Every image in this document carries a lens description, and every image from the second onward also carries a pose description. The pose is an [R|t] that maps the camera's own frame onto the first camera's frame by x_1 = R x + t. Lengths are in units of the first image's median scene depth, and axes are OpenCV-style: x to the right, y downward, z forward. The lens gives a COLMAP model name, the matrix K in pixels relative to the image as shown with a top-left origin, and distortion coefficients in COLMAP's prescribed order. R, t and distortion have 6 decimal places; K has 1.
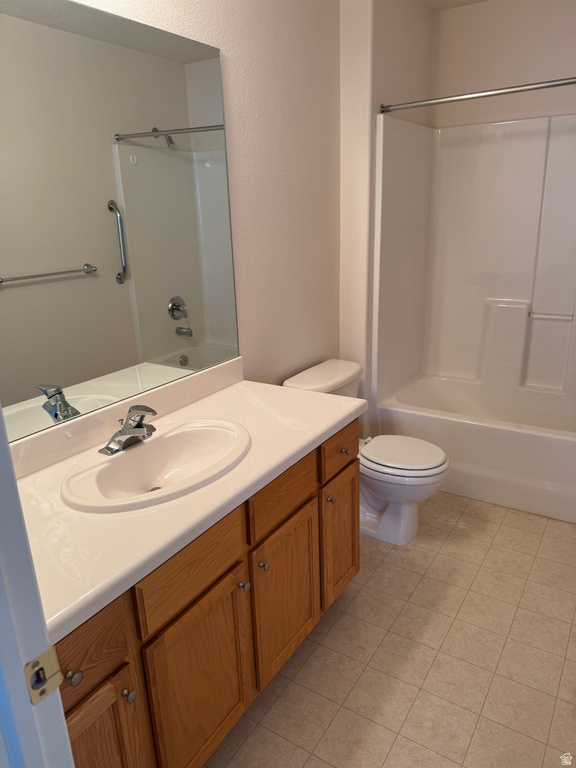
lens RADIAL K [[541.4, 0, 288.8], [0, 541.4, 386.4], [0, 0, 1]] dist [0.091494, -0.135194]
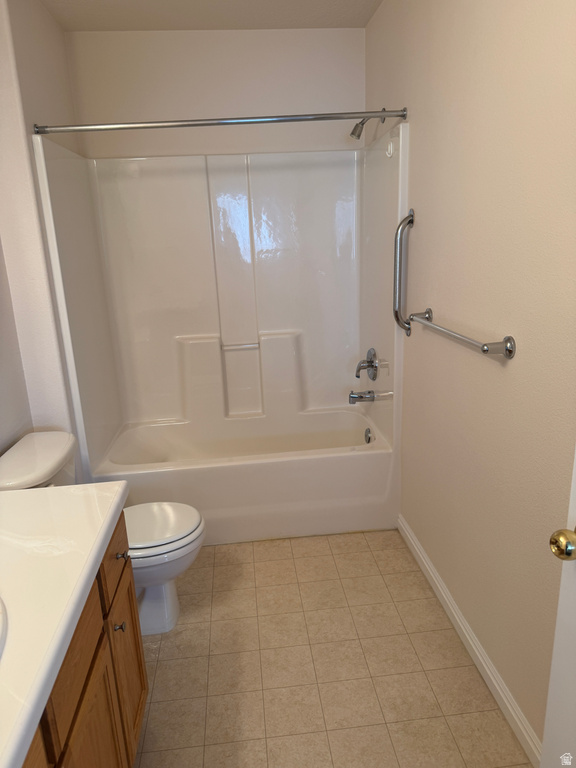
lens RADIAL K [[541.4, 0, 288.8], [0, 541.4, 386.4], [0, 0, 1]] dist [0.091494, -0.135194]
pose [[0.783036, -0.171254, 0.597936, -0.091601], [0.206922, 0.978314, 0.009220, -0.050342], [-0.586548, 0.116506, 0.801491, 0.148322]]
